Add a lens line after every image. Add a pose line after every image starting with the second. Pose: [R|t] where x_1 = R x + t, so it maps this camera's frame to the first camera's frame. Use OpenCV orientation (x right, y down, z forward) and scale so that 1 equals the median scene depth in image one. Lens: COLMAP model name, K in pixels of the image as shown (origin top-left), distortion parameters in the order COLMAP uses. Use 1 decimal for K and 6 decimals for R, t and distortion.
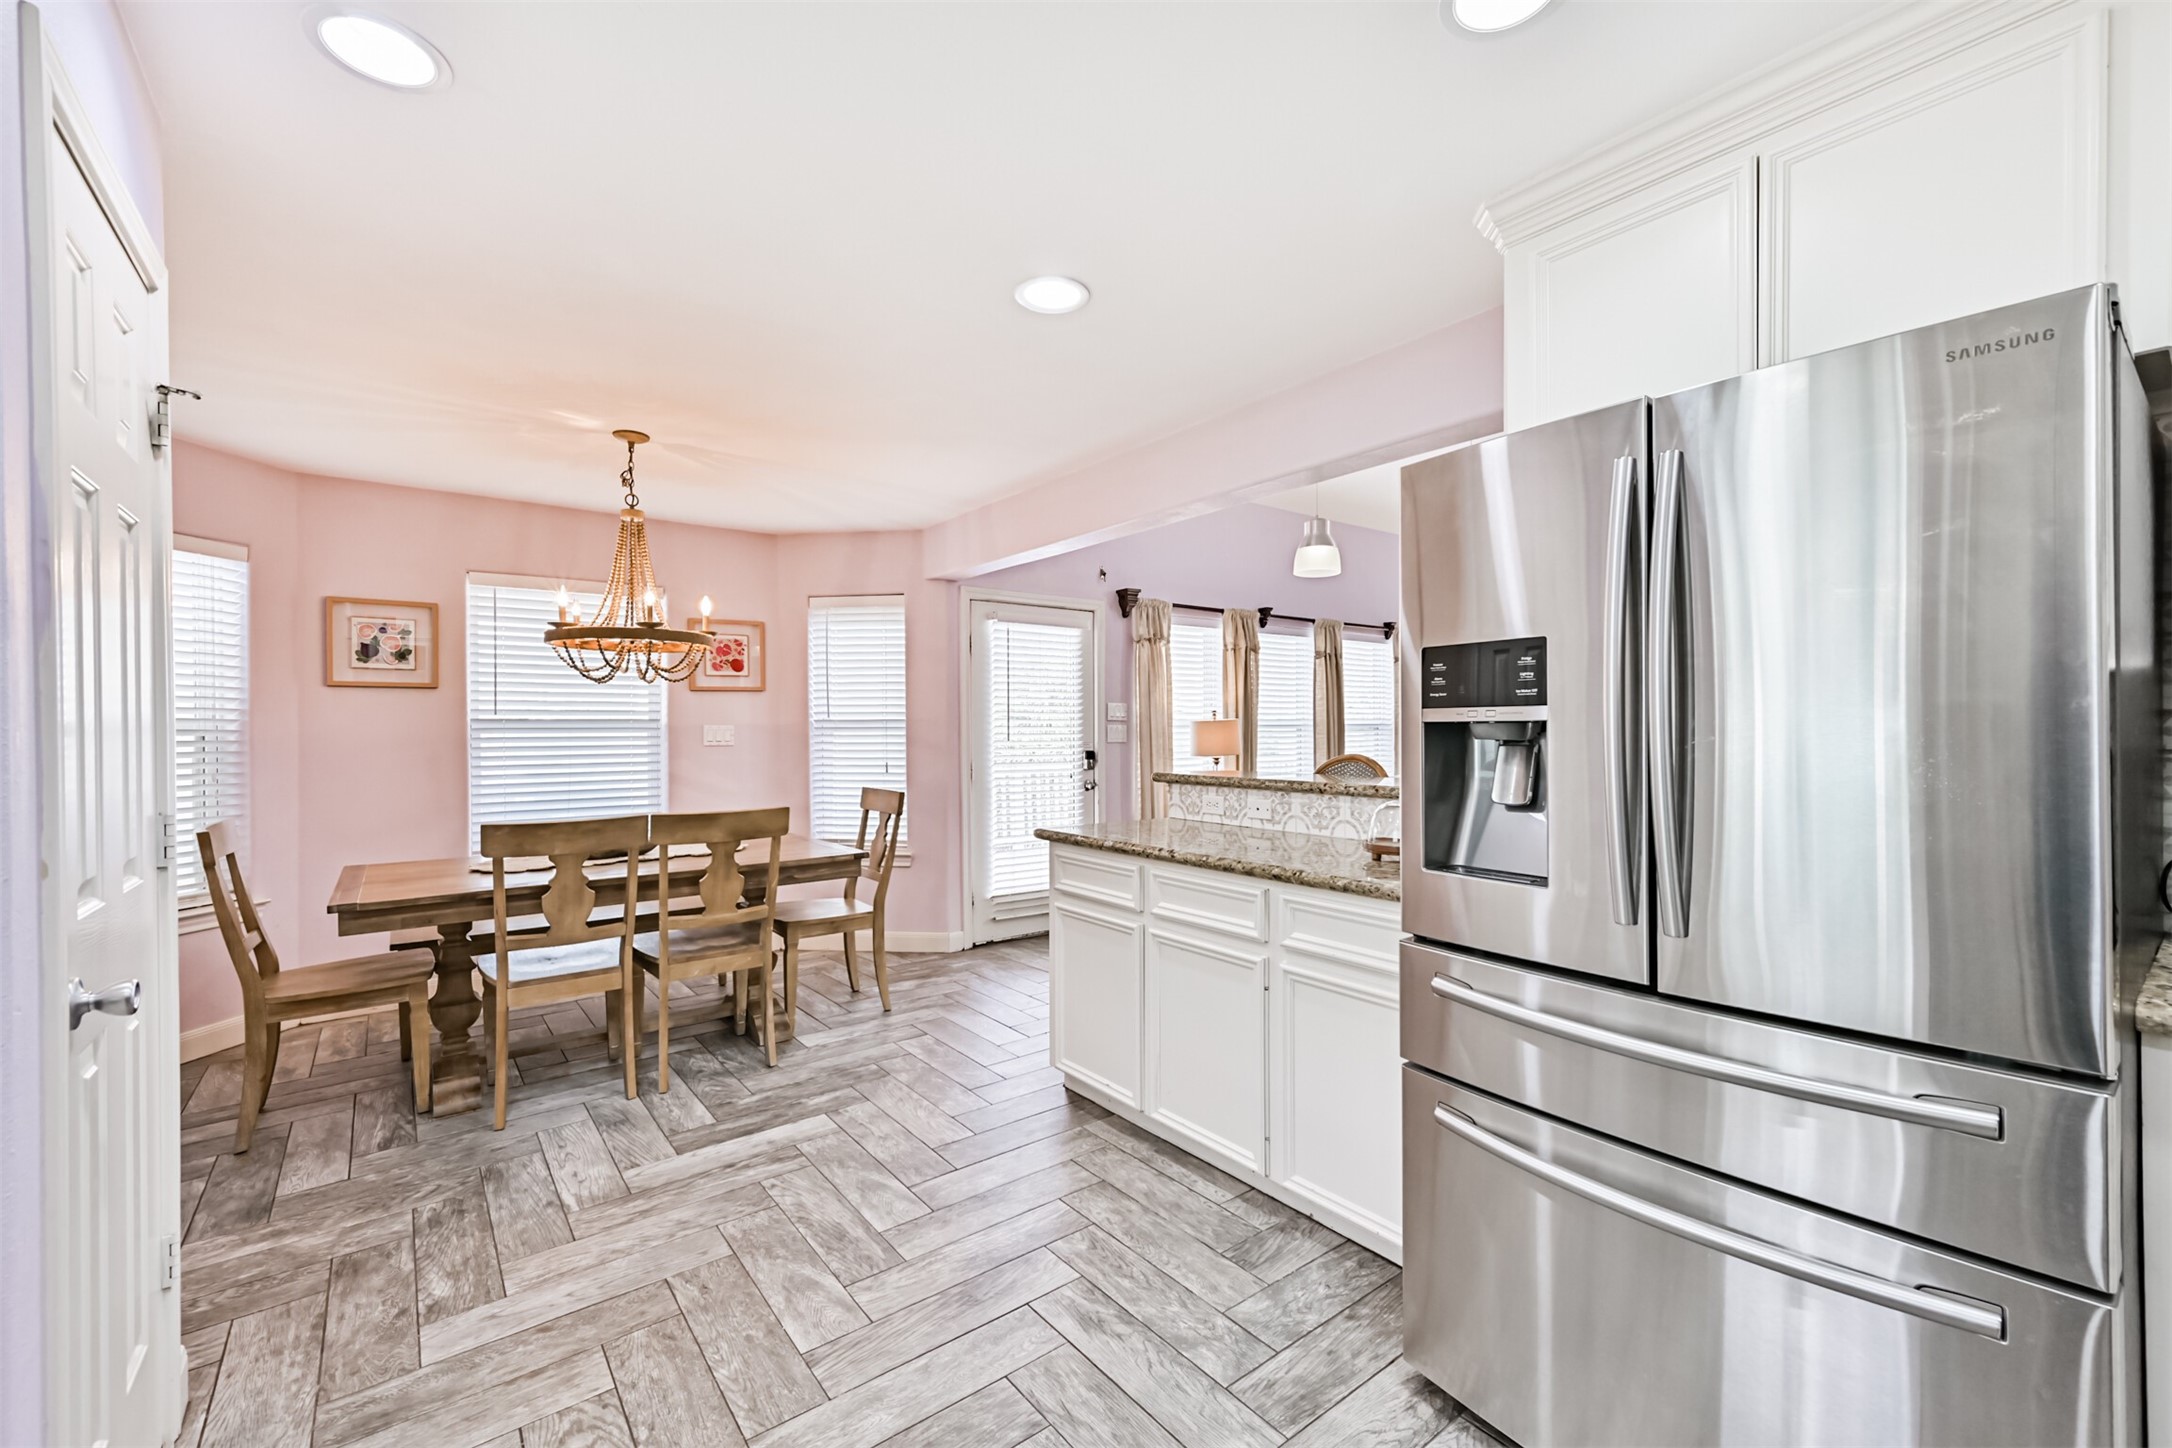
lens RADIAL K [[893.0, 0, 1096.4], [0, 893.0, 728.4], [0, 0, 1]] dist [0.008129, 0.000331]
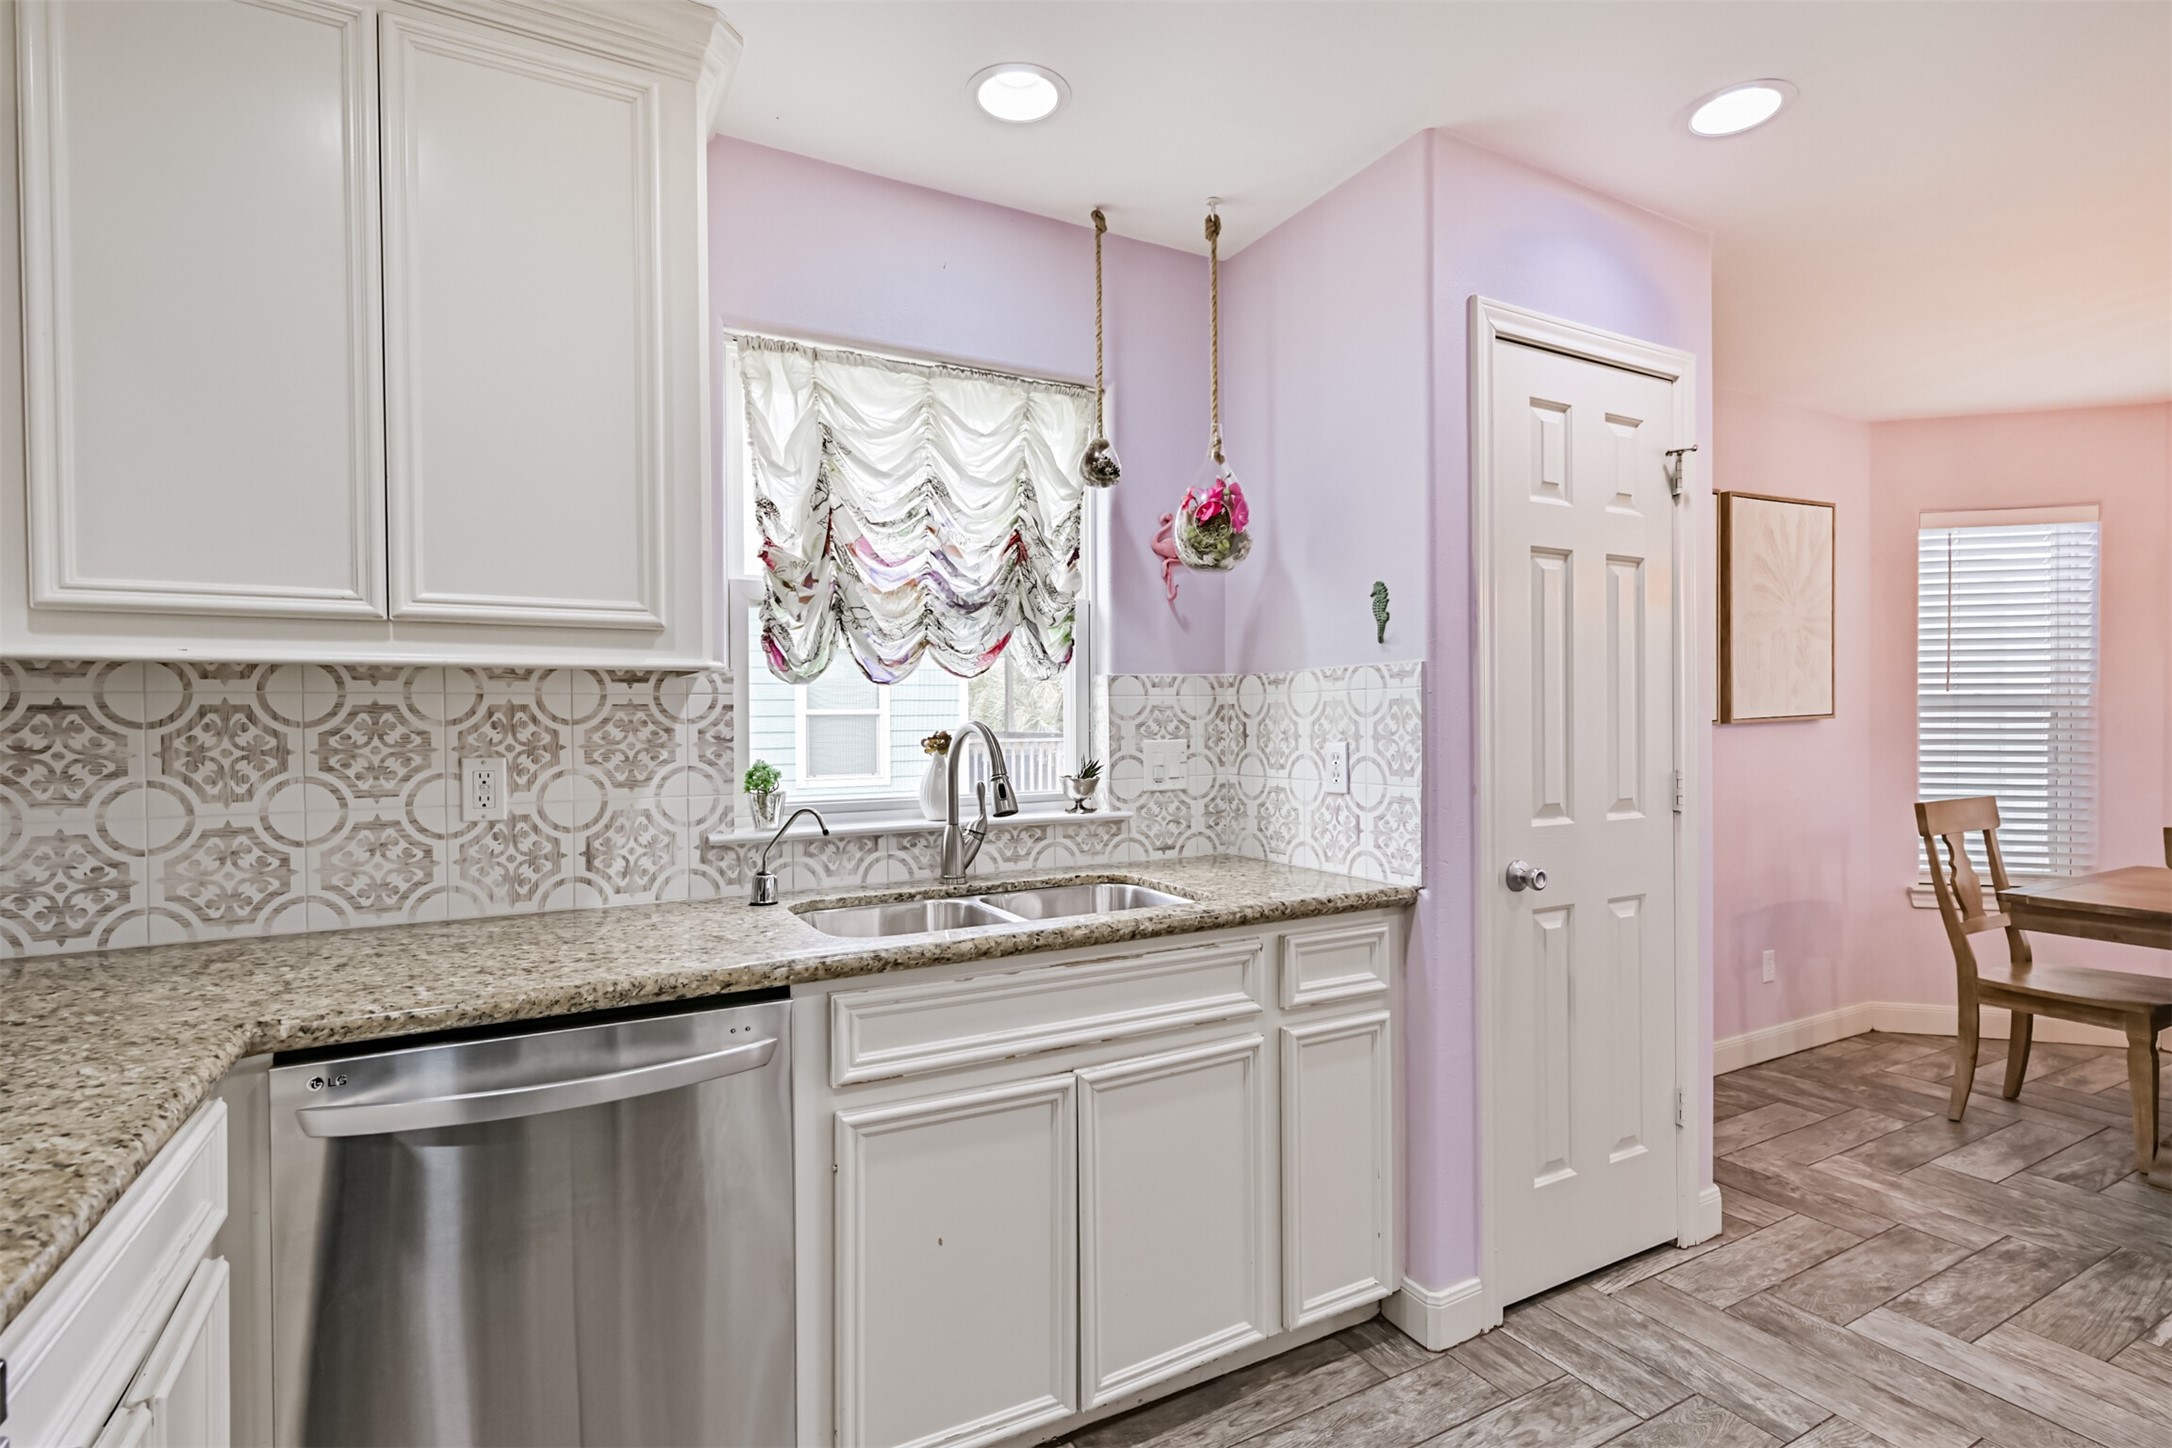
lens RADIAL K [[1041.0, 0, 1097.9], [0, 1041.0, 730.3], [0, 0, 1]] dist [0.002688, 0.000114]
pose [[-0.158491, 0.018404, -0.987189, 0.268782], [0.008246, 0.999816, 0.017316, 0.000286], [0.987326, -0.005396, -0.158614, 0.172401]]
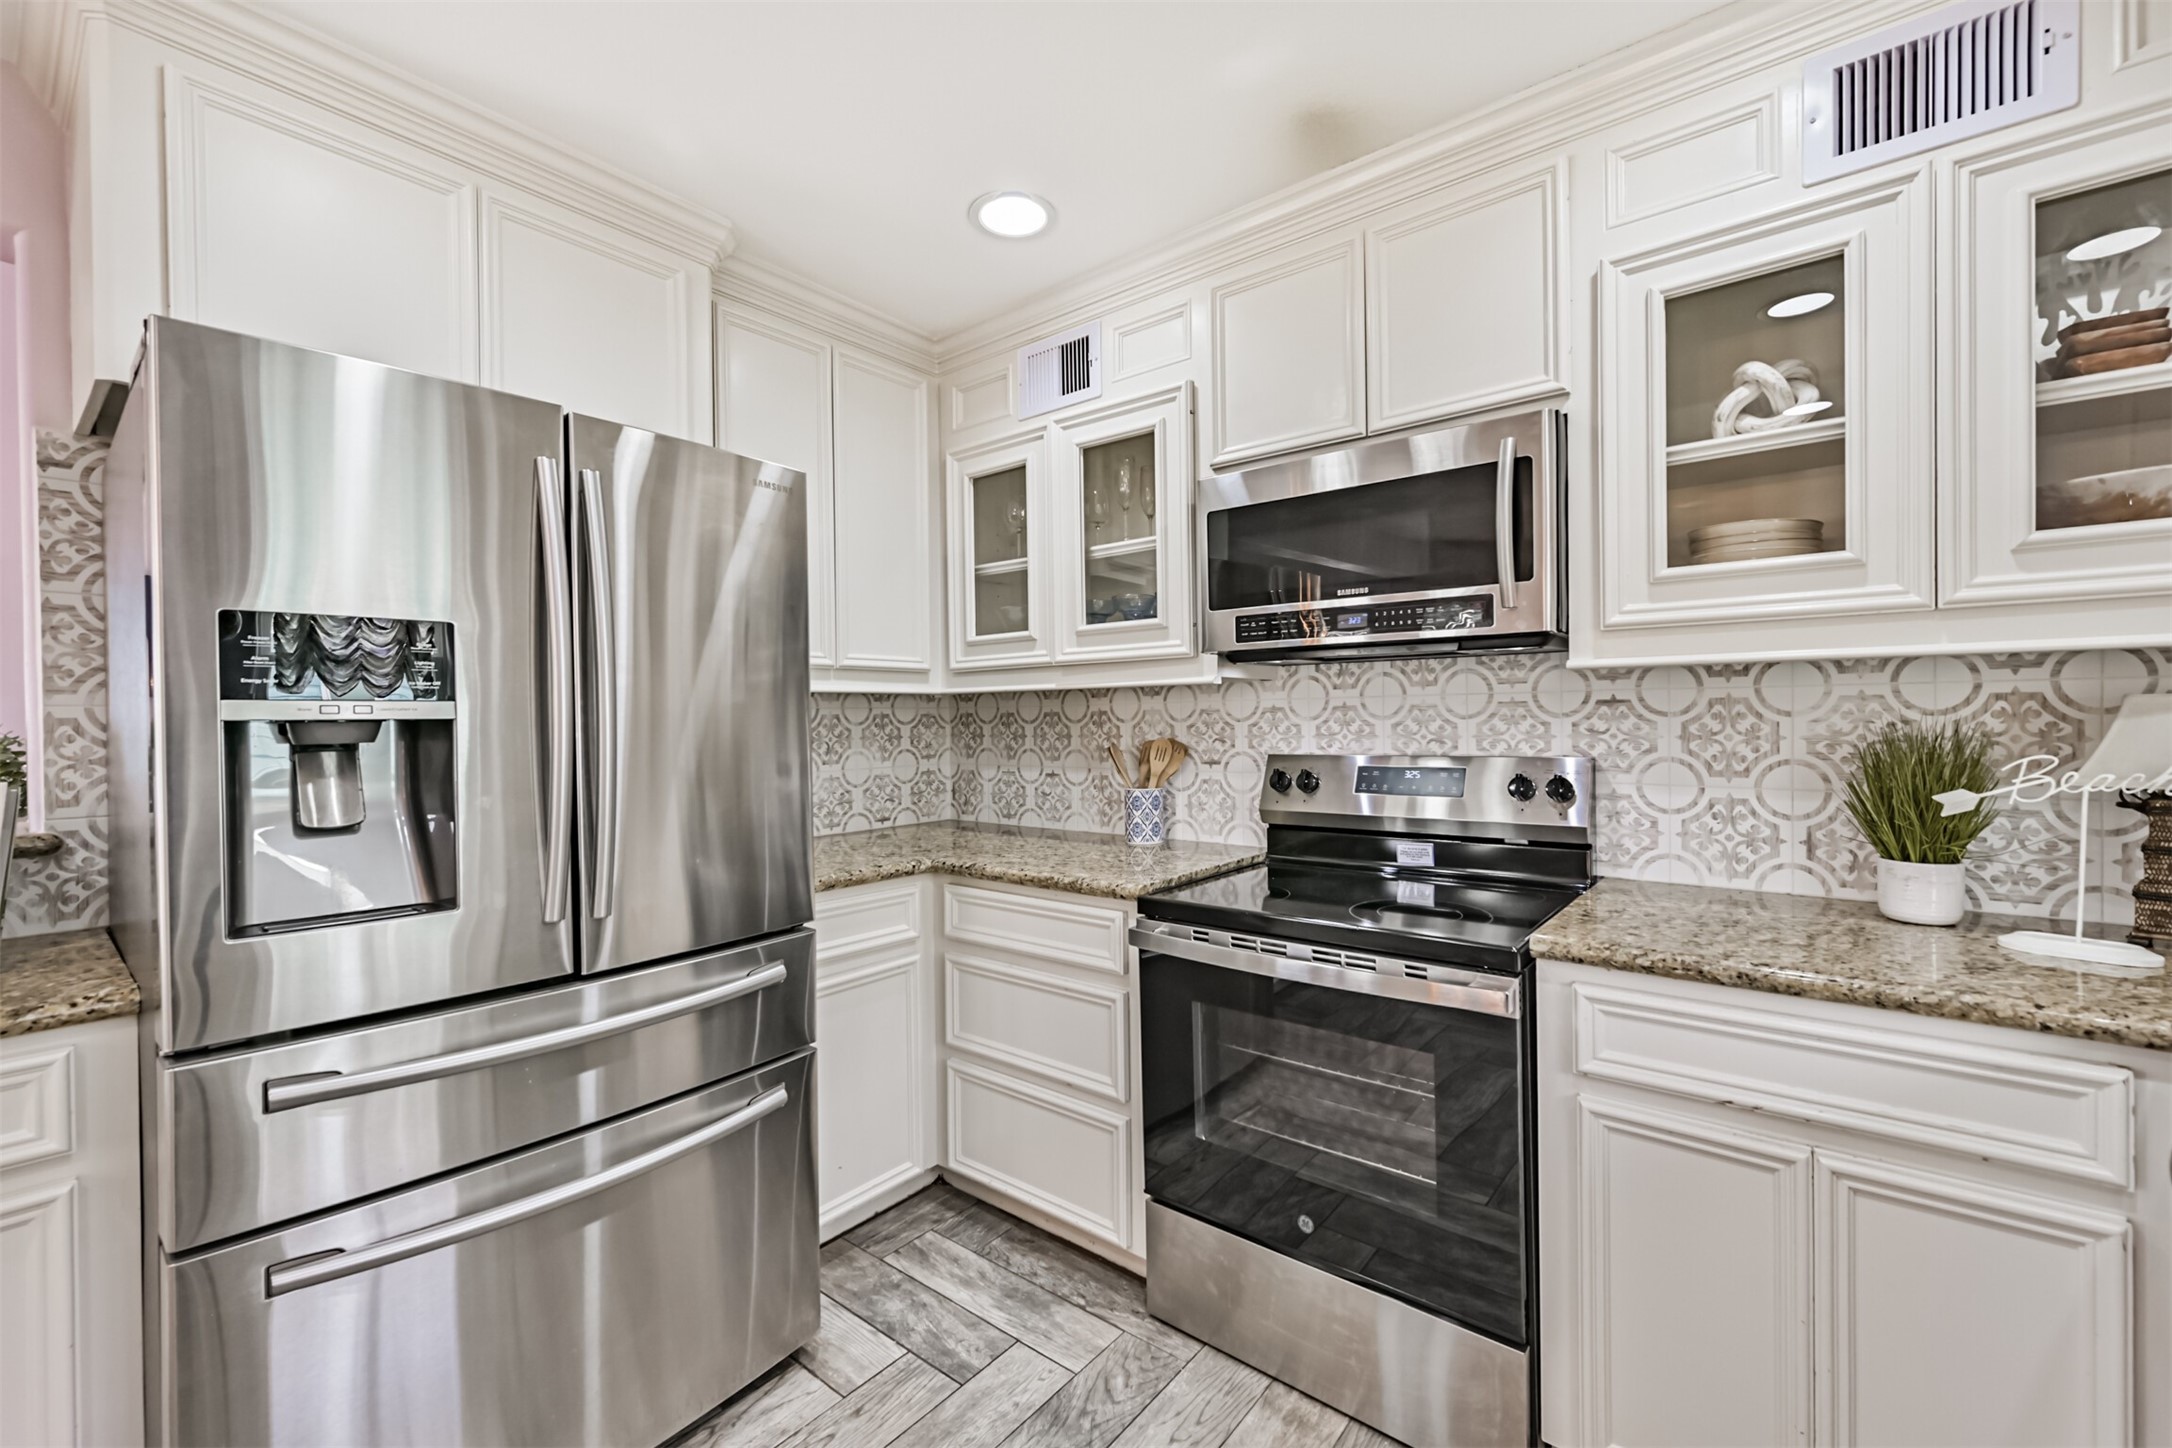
lens RADIAL K [[889.7, 0, 1095.8], [0, 889.7, 724.5], [0, 0, 1]] dist [-0.000366, 0.000333]
pose [[-0.230343, 0.002309, 0.973107, -0.196528], [0.012327, 0.999924, 0.000545, 0.001629], [-0.973032, 0.012121, -0.230354, 0.237729]]
